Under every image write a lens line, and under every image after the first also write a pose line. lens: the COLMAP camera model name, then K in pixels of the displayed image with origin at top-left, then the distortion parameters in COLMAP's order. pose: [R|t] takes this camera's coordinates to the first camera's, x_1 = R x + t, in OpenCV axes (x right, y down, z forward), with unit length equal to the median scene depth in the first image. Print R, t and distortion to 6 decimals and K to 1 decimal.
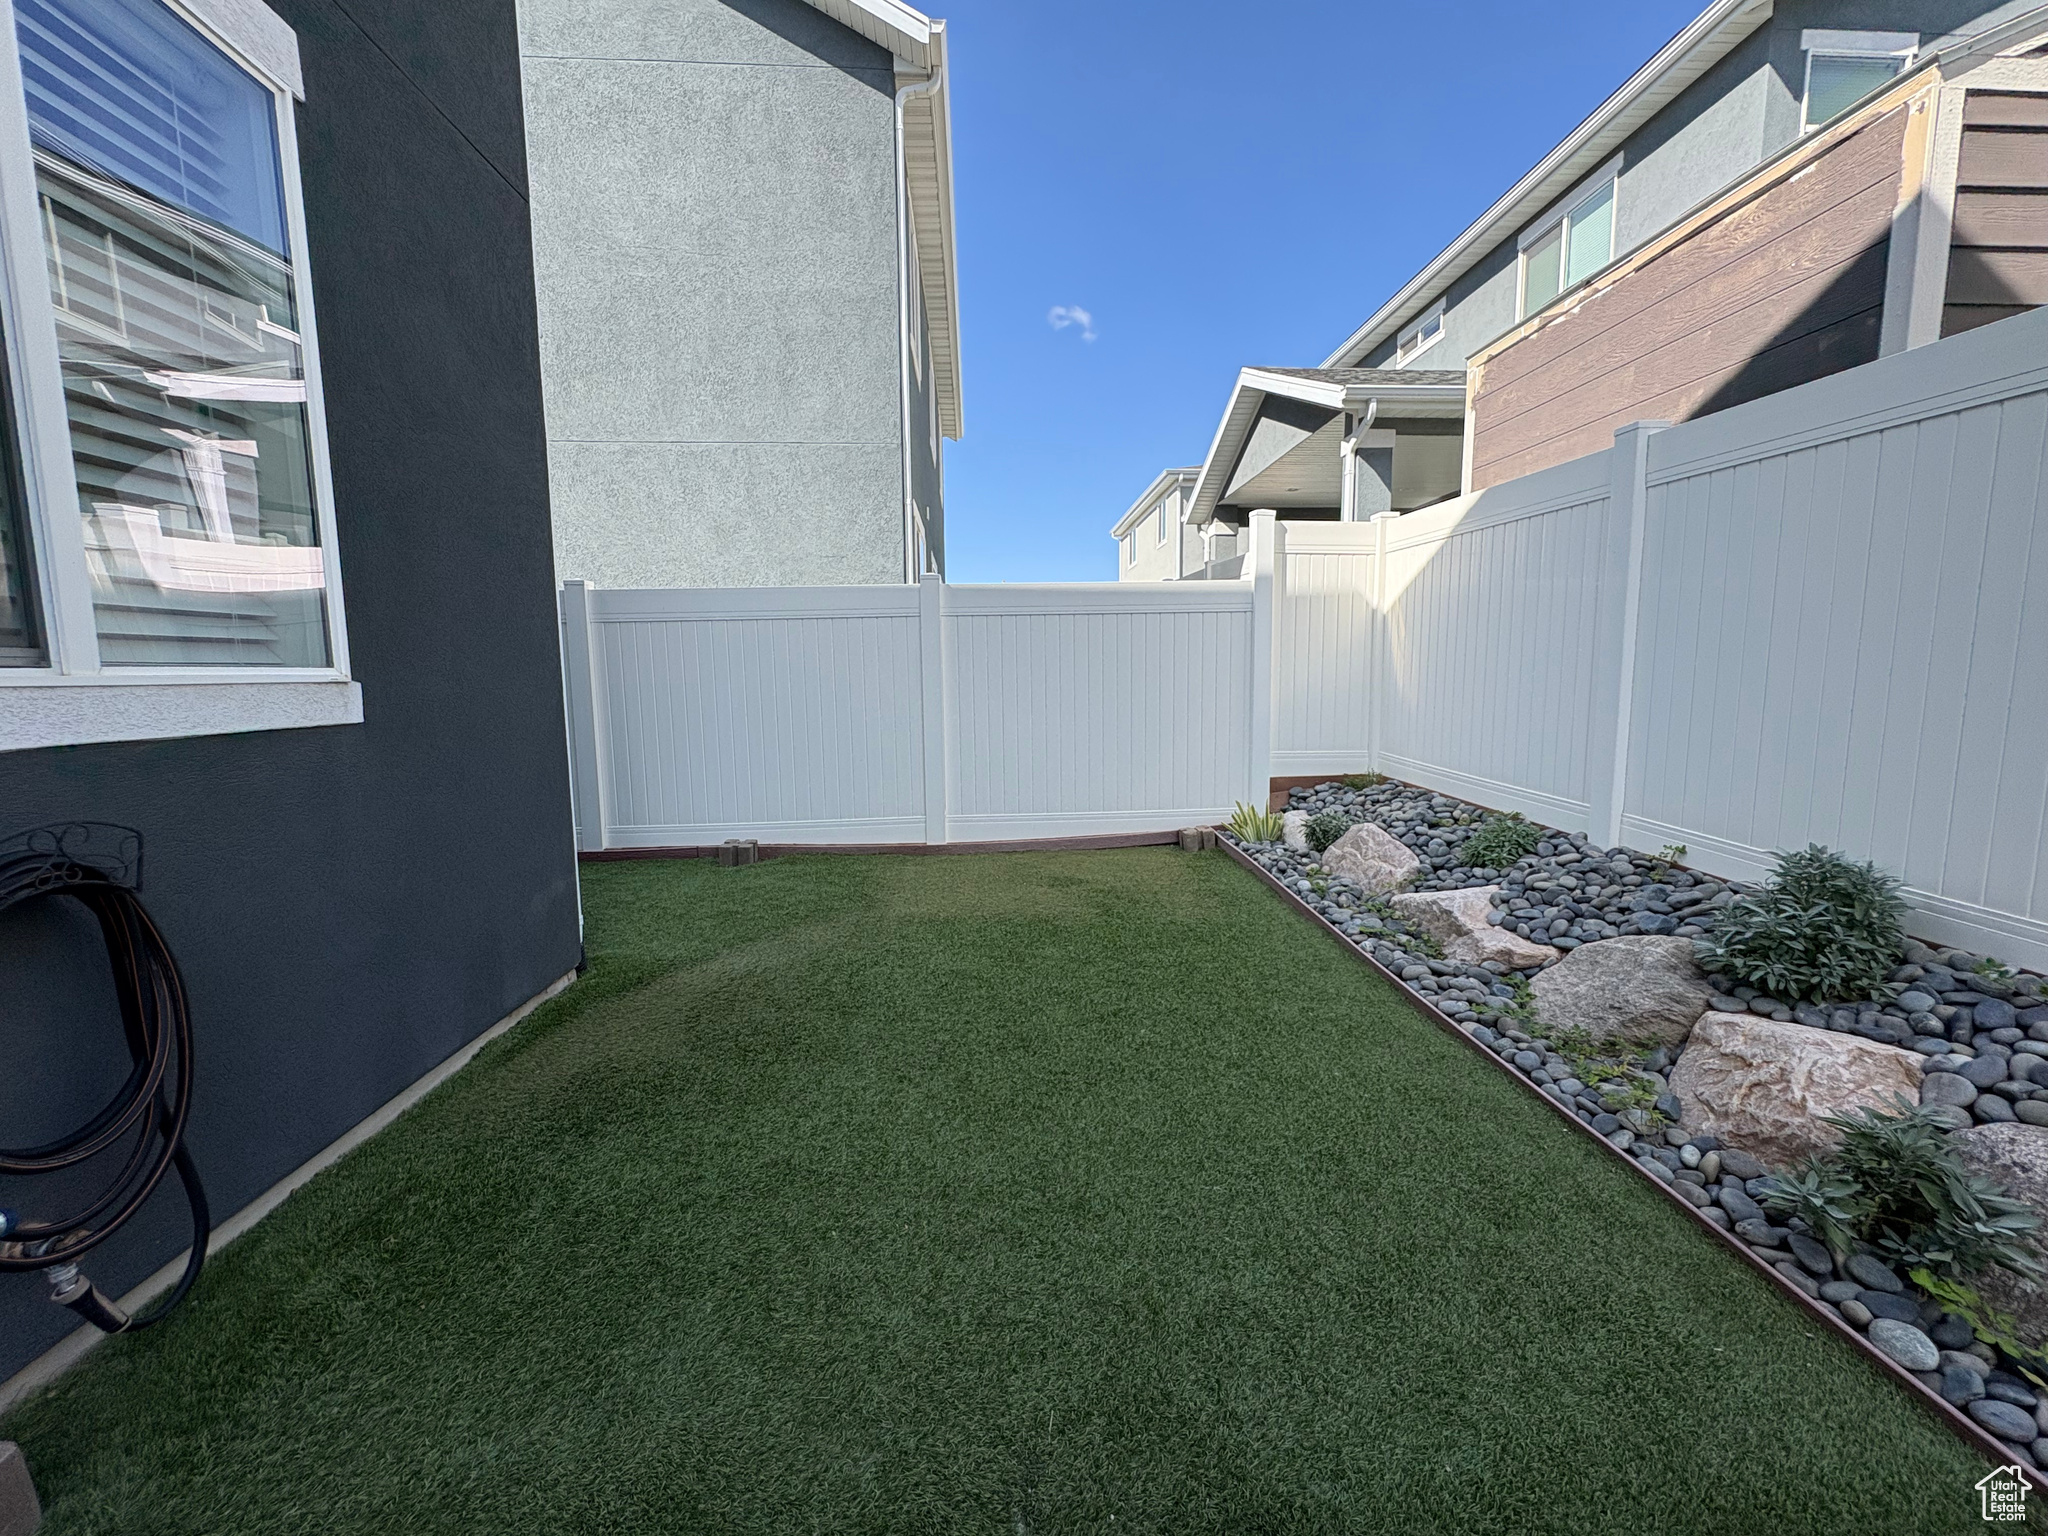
lens RADIAL K [[819.5, 0, 1031.1], [0, 819.5, 760.4], [0, 0, 1]] dist [-0.000527, 0.000721]
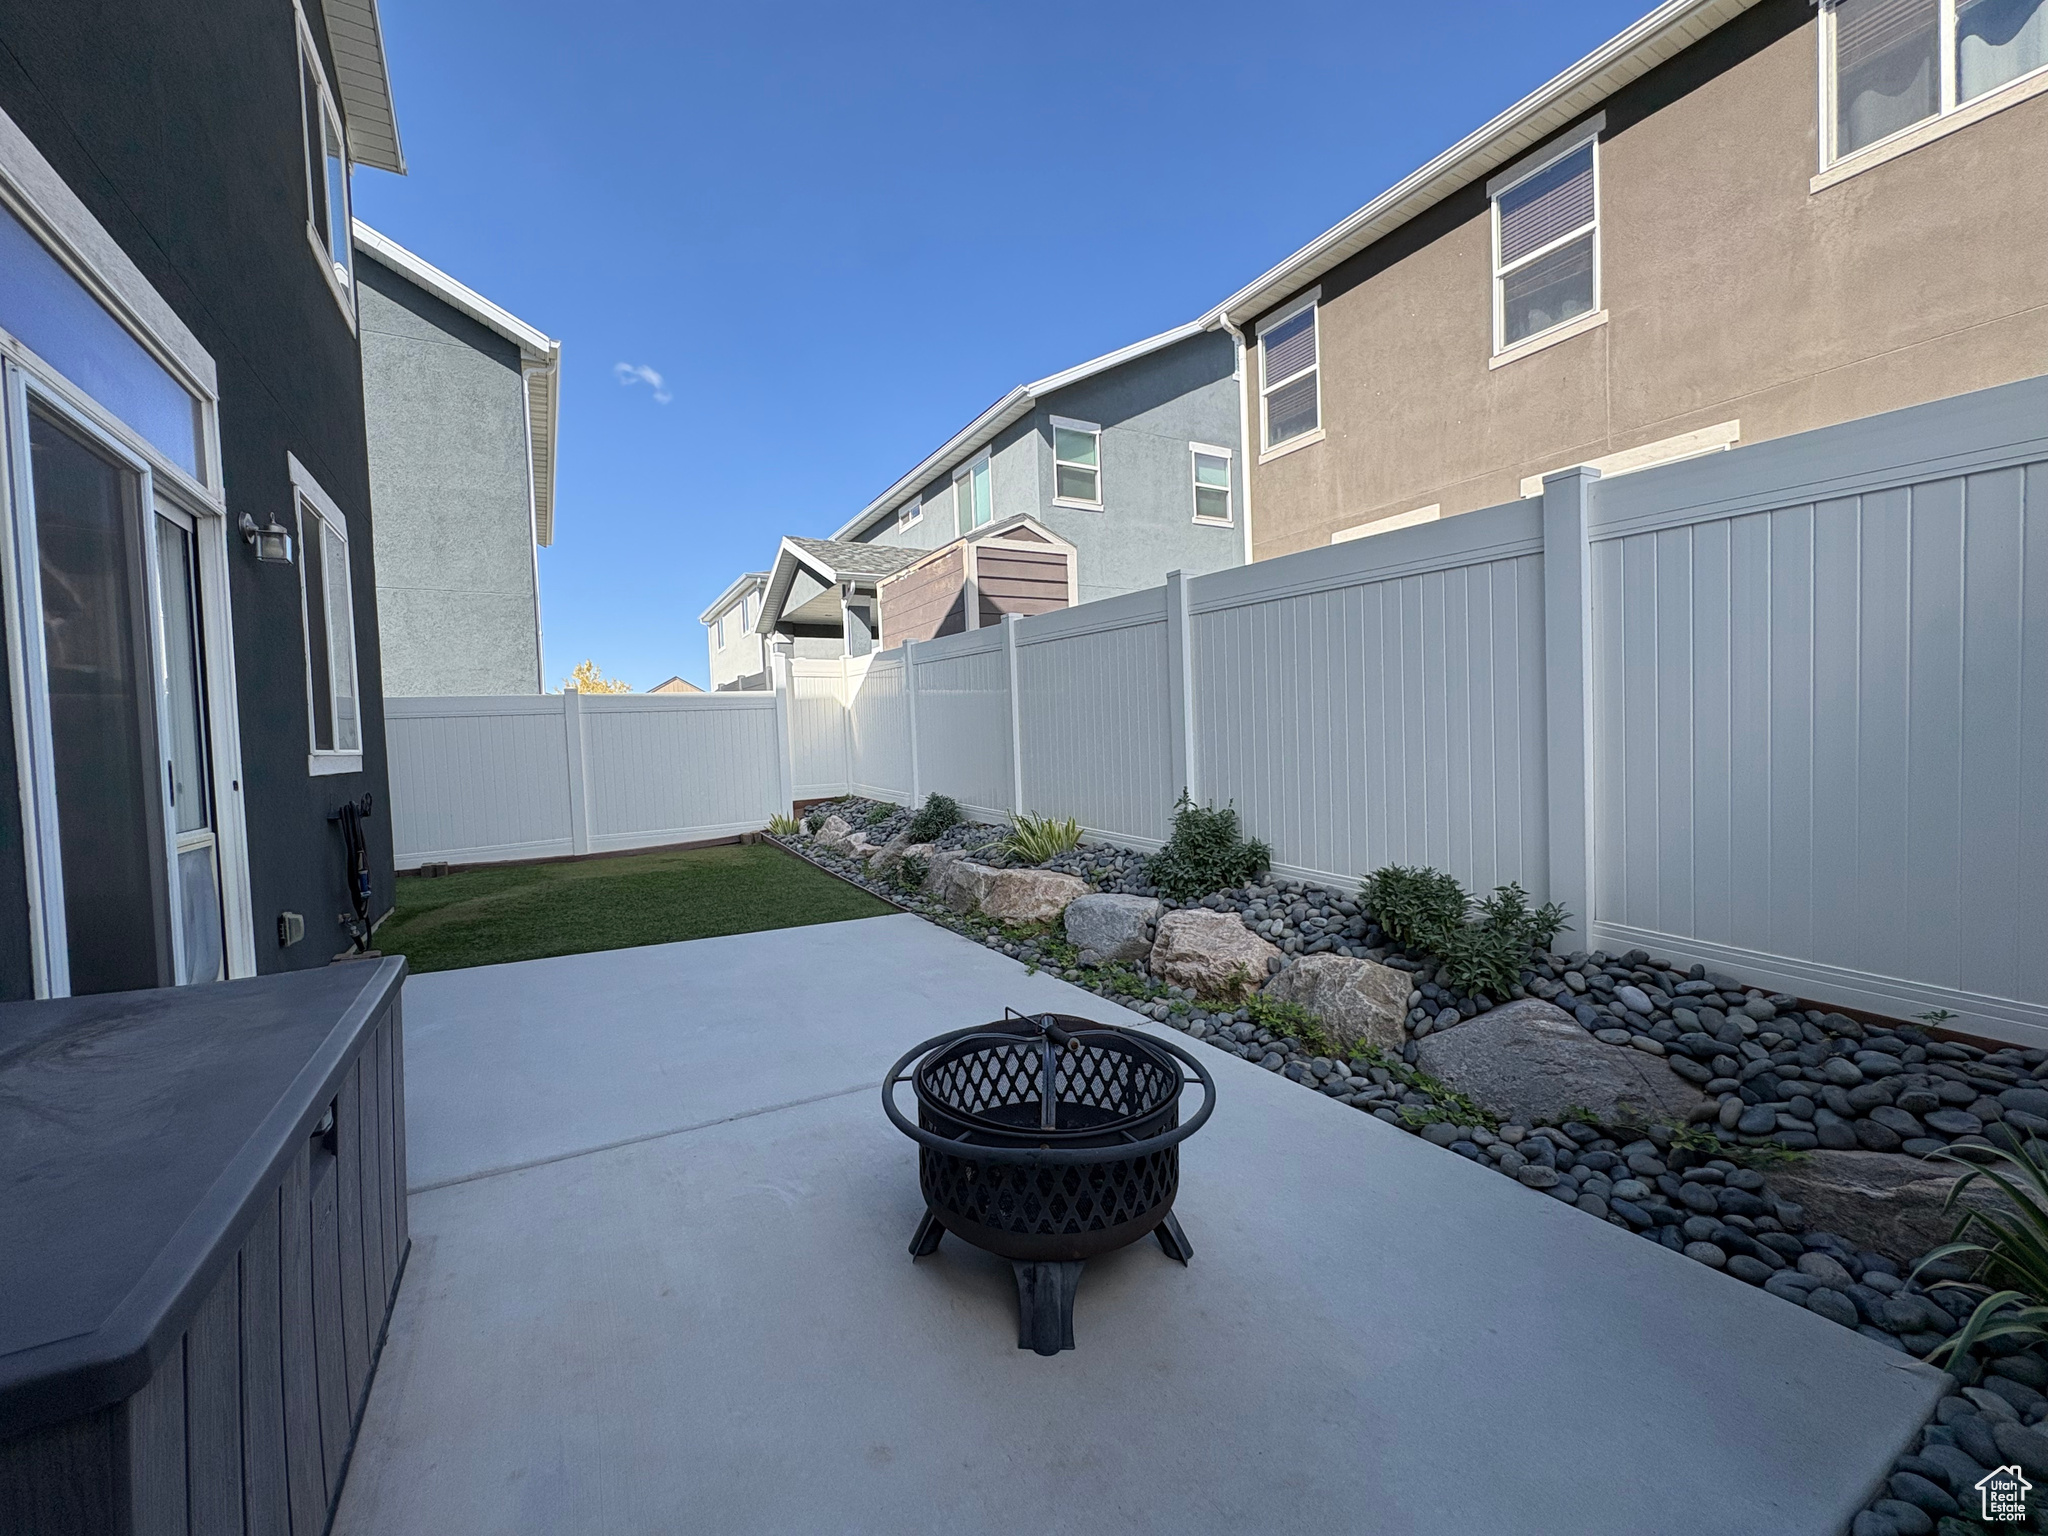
lens RADIAL K [[819.5, 0, 1019.0], [0, 819.5, 780.7], [0, 0, 1]] dist [-0.000527, 0.000721]
pose [[0.896044, -0.045327, 0.441646, -0.045170], [0.074202, 0.996072, -0.048318, 0.088266], [-0.437721, 0.076066, 0.895887, -0.721283]]
